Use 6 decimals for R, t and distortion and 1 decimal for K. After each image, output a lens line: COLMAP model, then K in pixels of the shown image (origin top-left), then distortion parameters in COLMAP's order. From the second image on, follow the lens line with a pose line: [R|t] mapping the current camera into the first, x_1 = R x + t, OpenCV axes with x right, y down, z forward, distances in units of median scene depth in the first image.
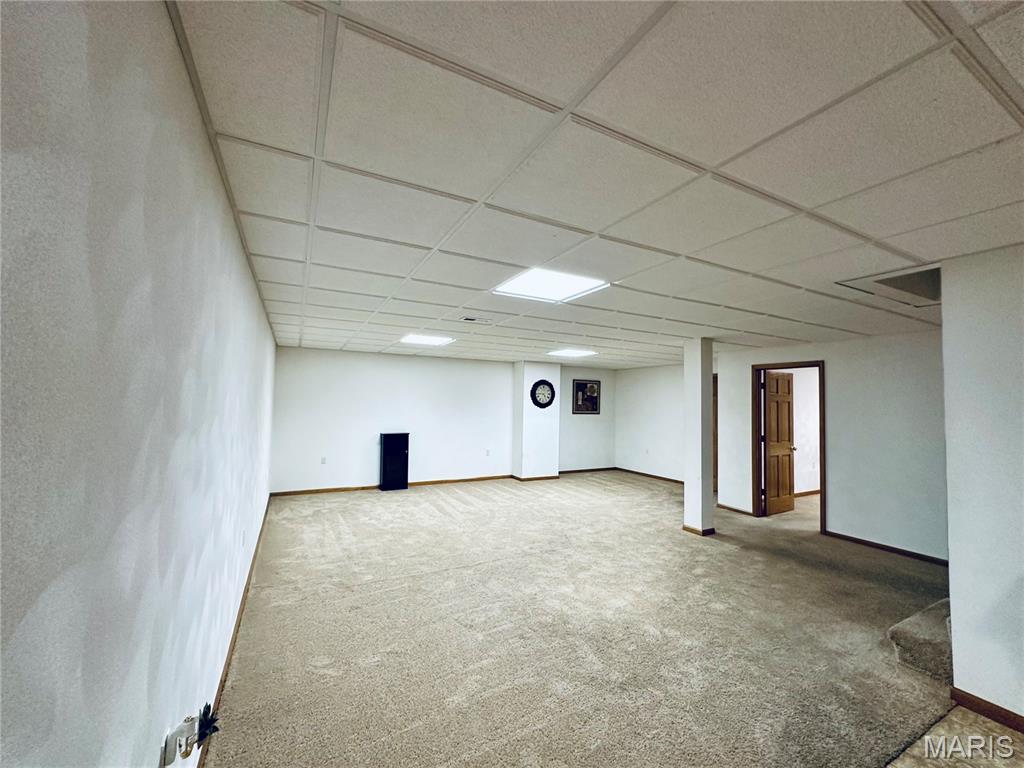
lens RADIAL K [[411.3, 0, 507.0], [0, 411.3, 385.1], [0, 0, 1]] dist [0.000376, 0.000080]
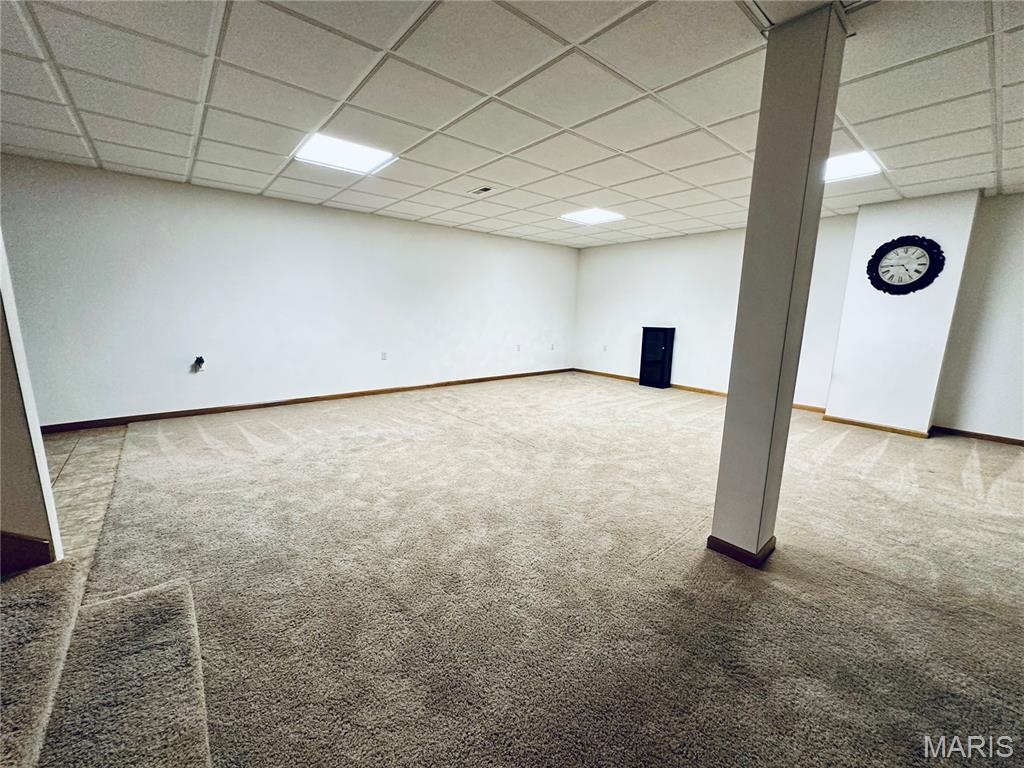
lens RADIAL K [[411.3, 0, 507.9], [0, 411.3, 386.6], [0, 0, 1]] dist [0.000376, 0.000080]
pose [[0.216746, 0.172679, -0.960834, 0.495078], [0.026991, 0.982795, 0.182715, 0.062501], [0.975855, -0.065536, 0.208356, 0.416785]]
